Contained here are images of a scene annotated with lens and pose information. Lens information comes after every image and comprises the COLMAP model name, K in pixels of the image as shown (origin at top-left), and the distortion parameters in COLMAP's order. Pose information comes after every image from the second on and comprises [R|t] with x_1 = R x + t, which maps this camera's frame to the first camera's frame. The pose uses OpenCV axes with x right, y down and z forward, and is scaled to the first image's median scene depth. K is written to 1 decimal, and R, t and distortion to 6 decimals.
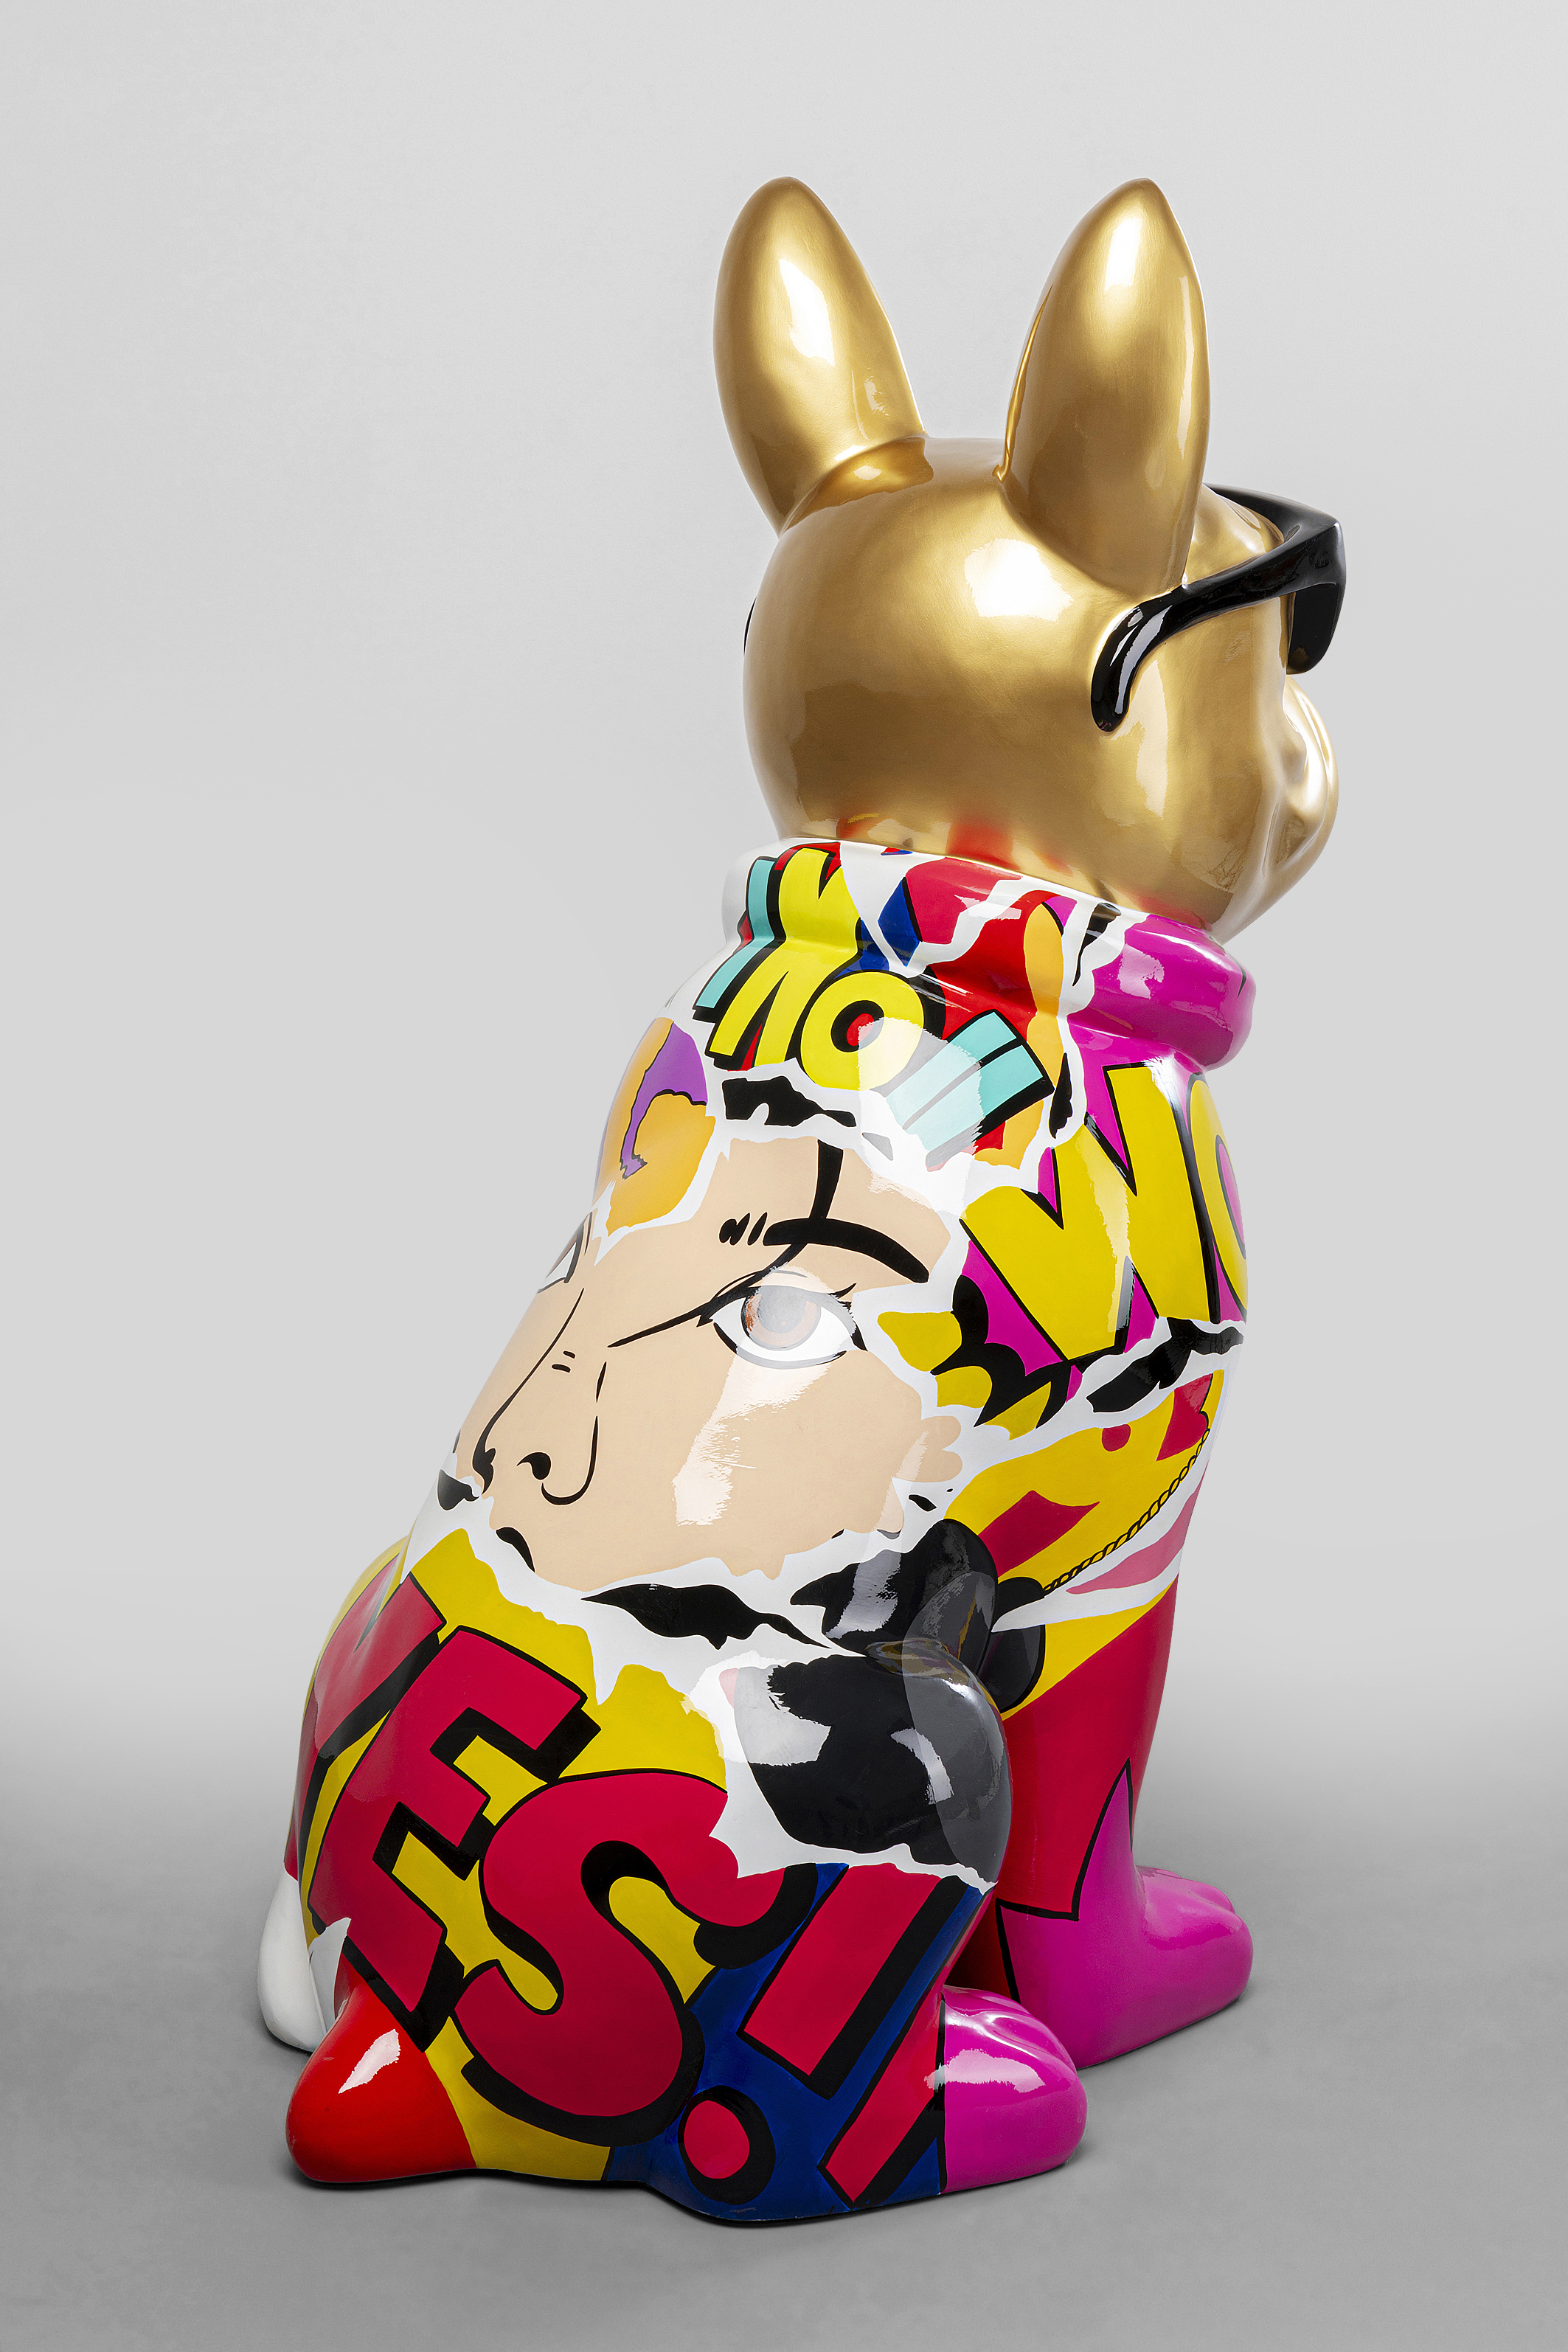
lens RADIAL K [[4464.8, 0, 784.0], [0, 4464.8, 1176.0], [0, 0, 1]] dist [-0.045156, -0.205063]
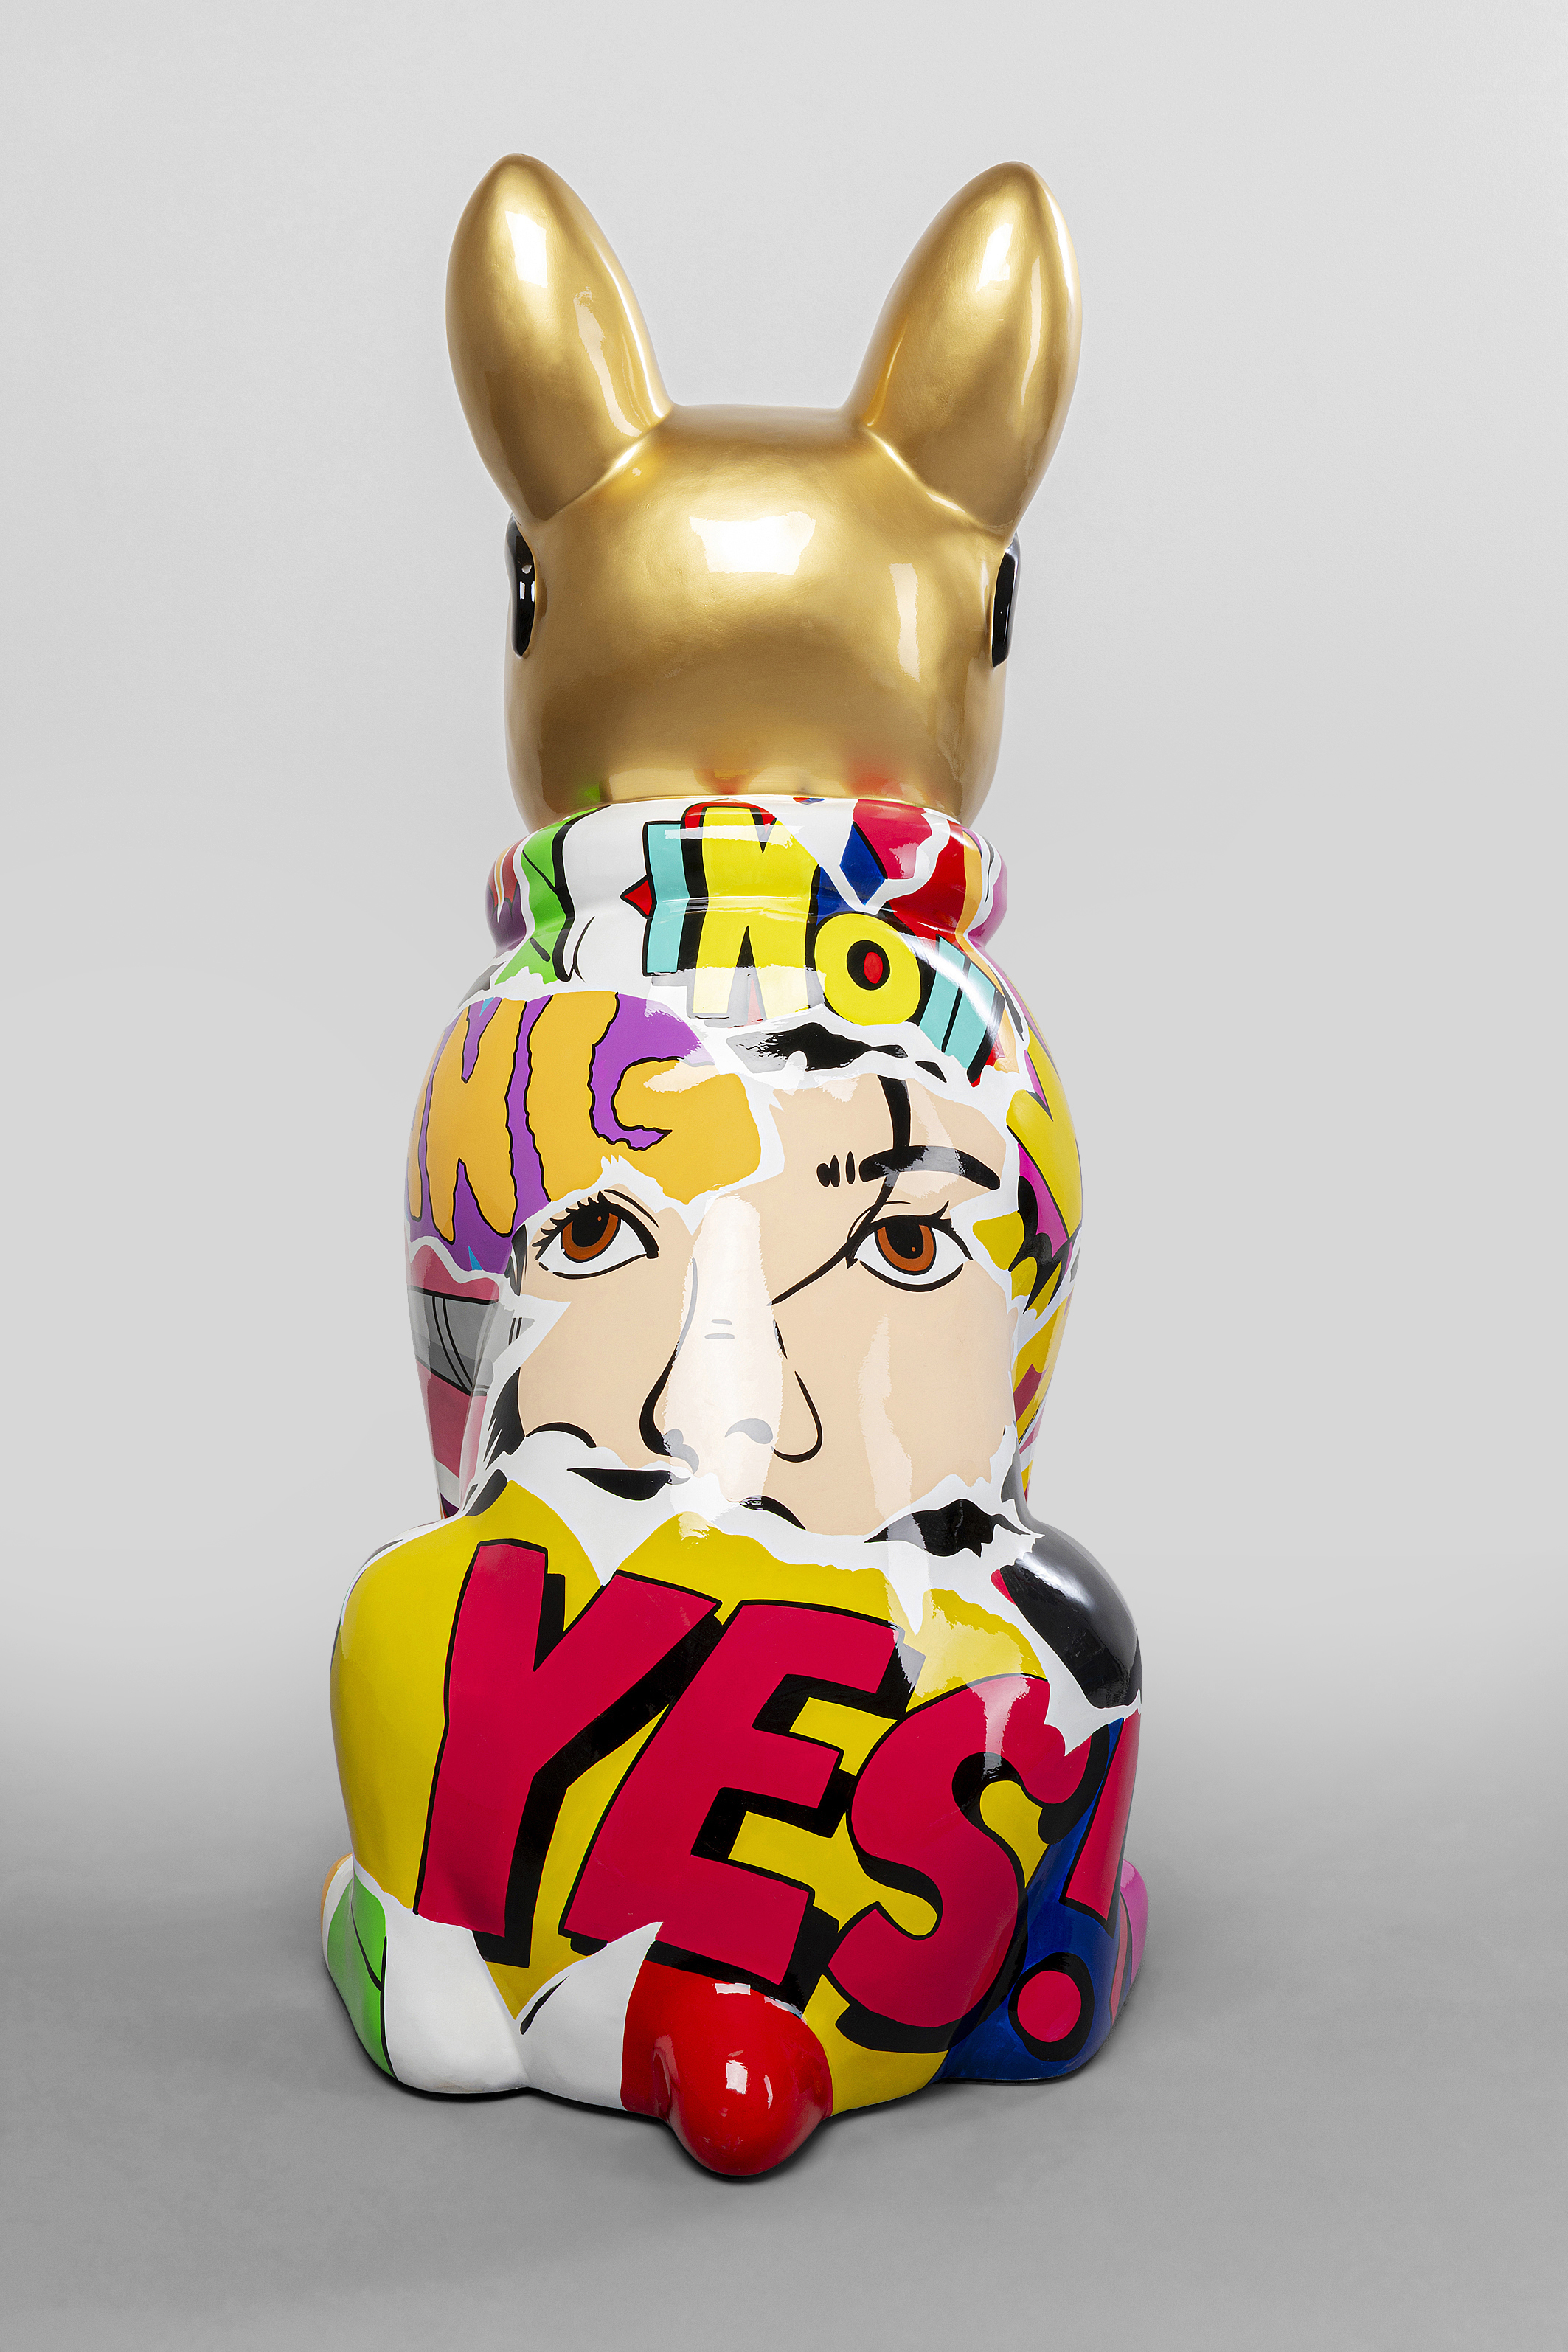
lens RADIAL K [[4464.8, 0, 784.0], [0, 4464.8, 1176.0], [0, 0, 1]] dist [-0.045156, -0.205063]
pose [[0.678131, -0.165950, 0.715960, -0.771066], [0.149889, 0.984927, 0.086325, -0.079526], [-0.719494, 0.048775, 0.692784, 0.287677]]
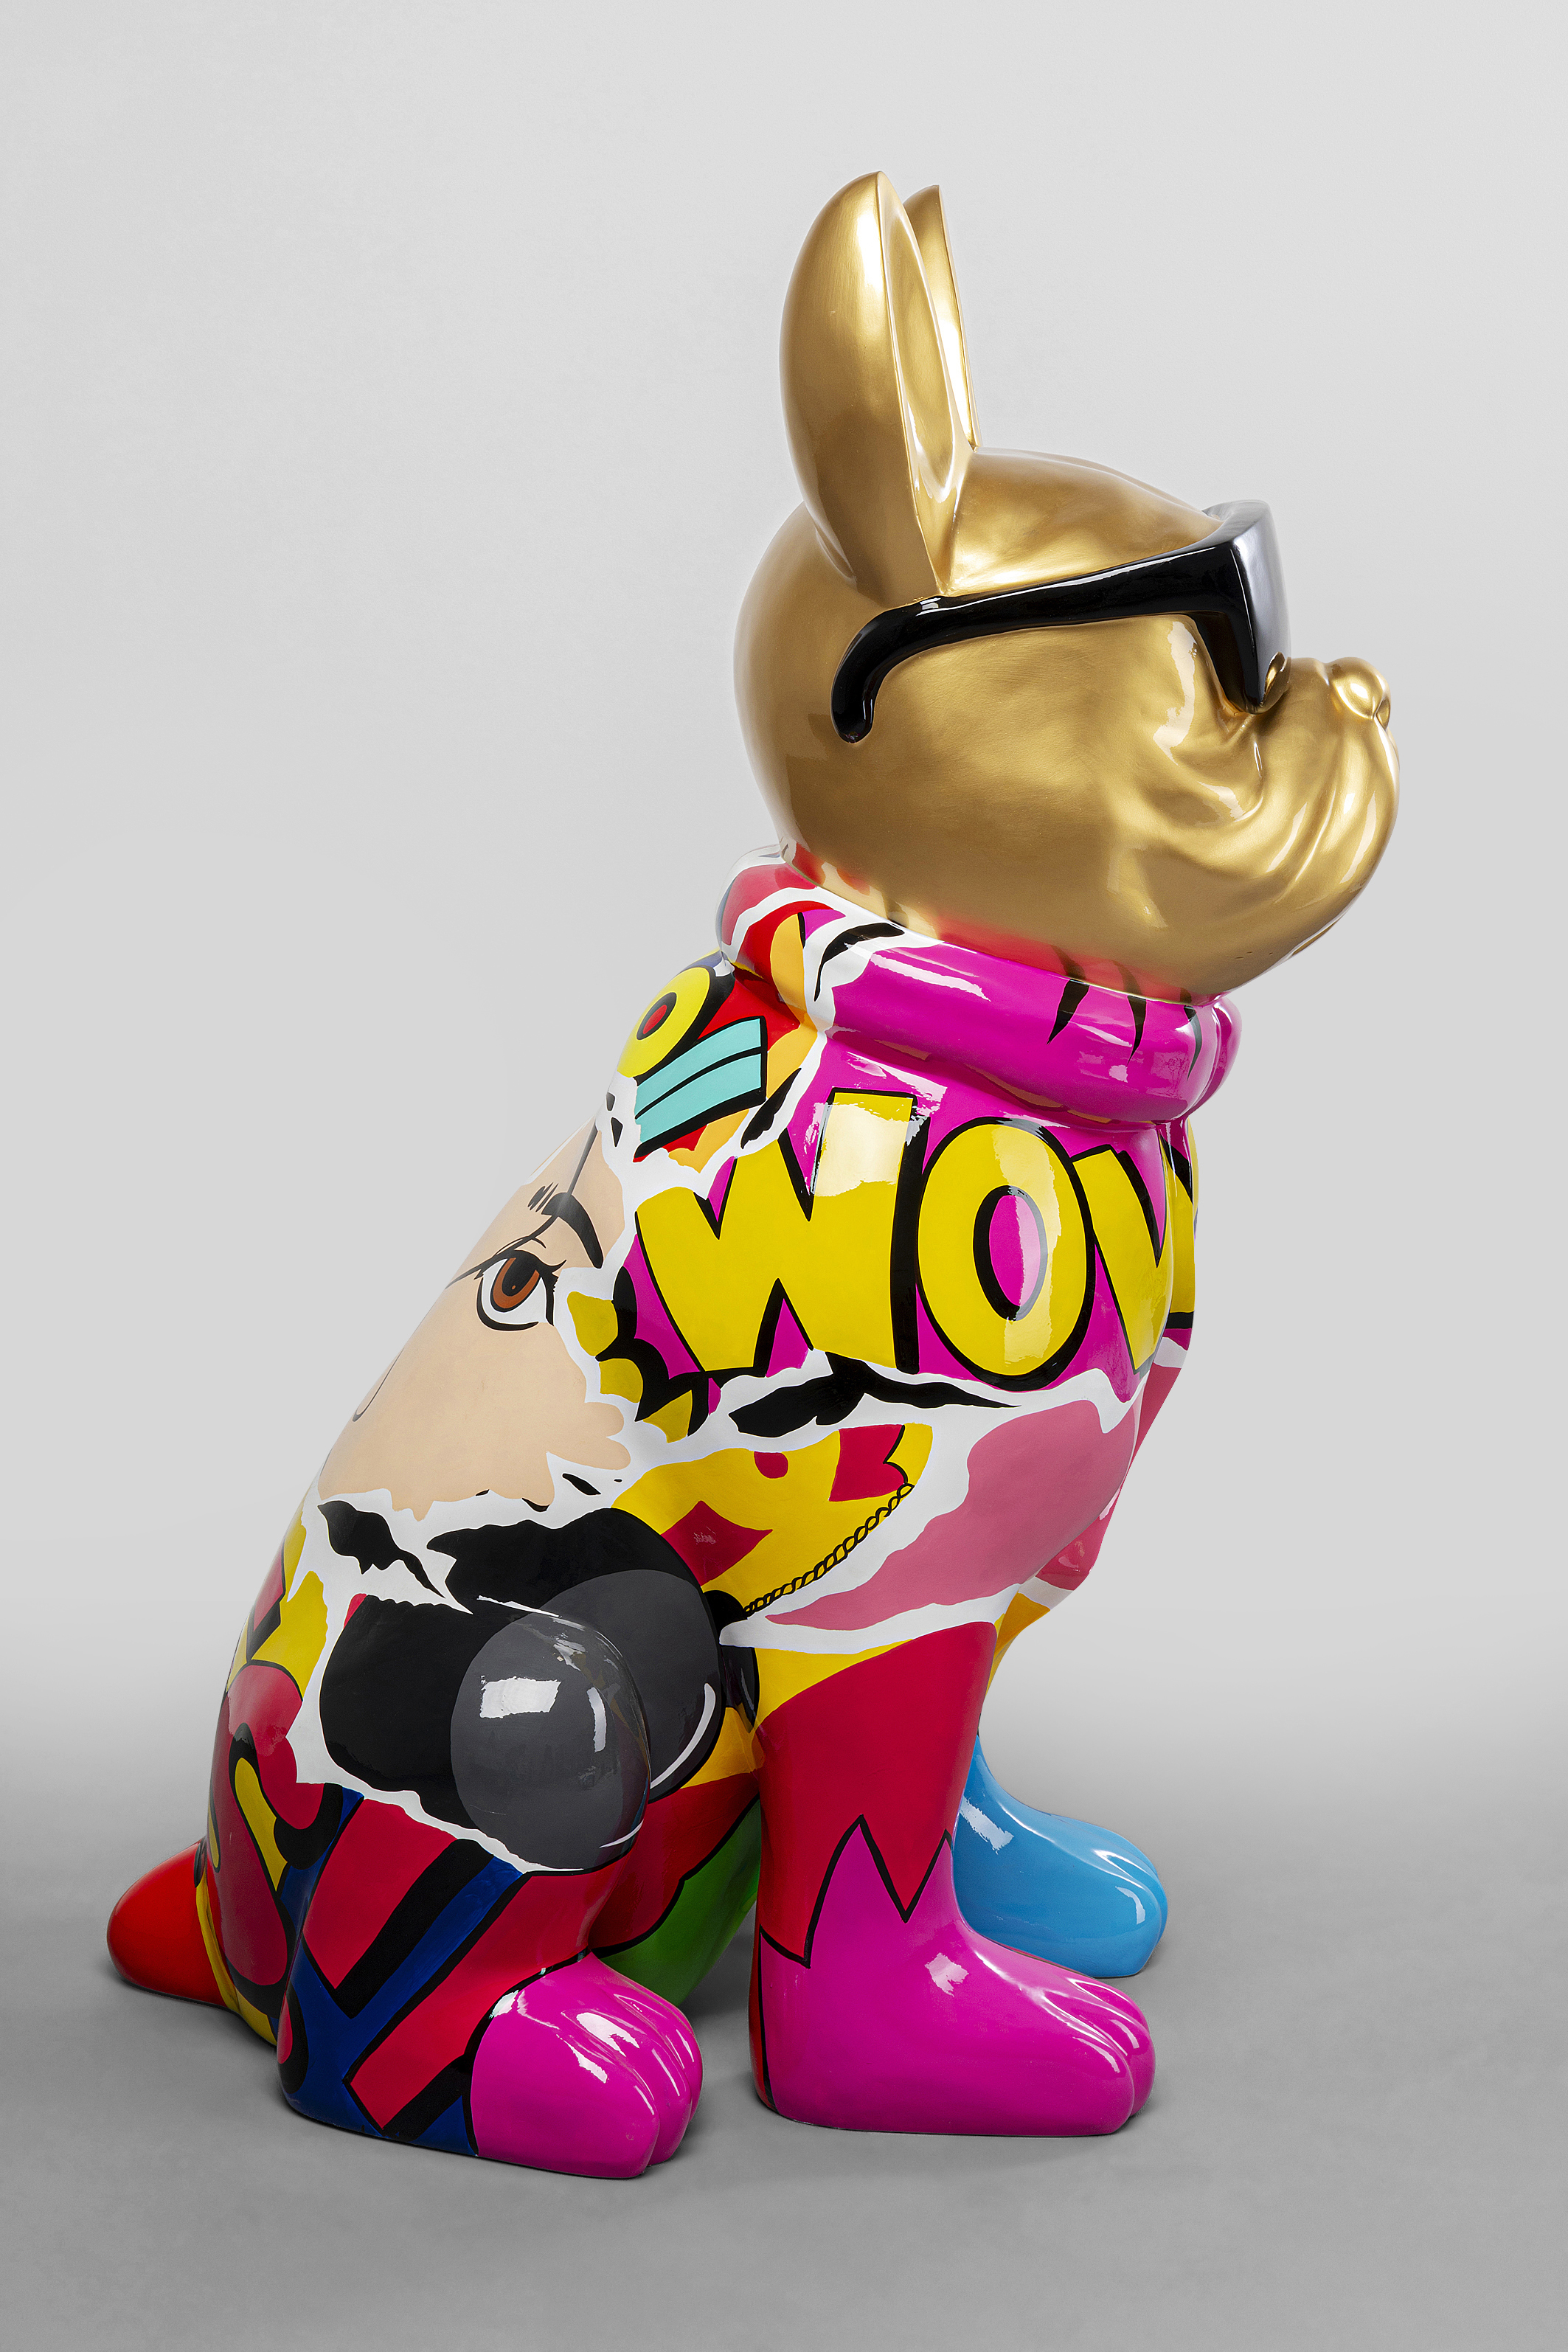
lens RADIAL K [[4464.8, 0, 784.0], [0, 4464.8, 1176.0], [0, 0, 1]] dist [-0.045156, -0.205063]
pose [[0.660635, 0.135477, -0.738381, 0.797617], [-0.154679, 0.987041, 0.042708, -0.046118], [0.734599, 0.085997, 0.673030, 0.346541]]
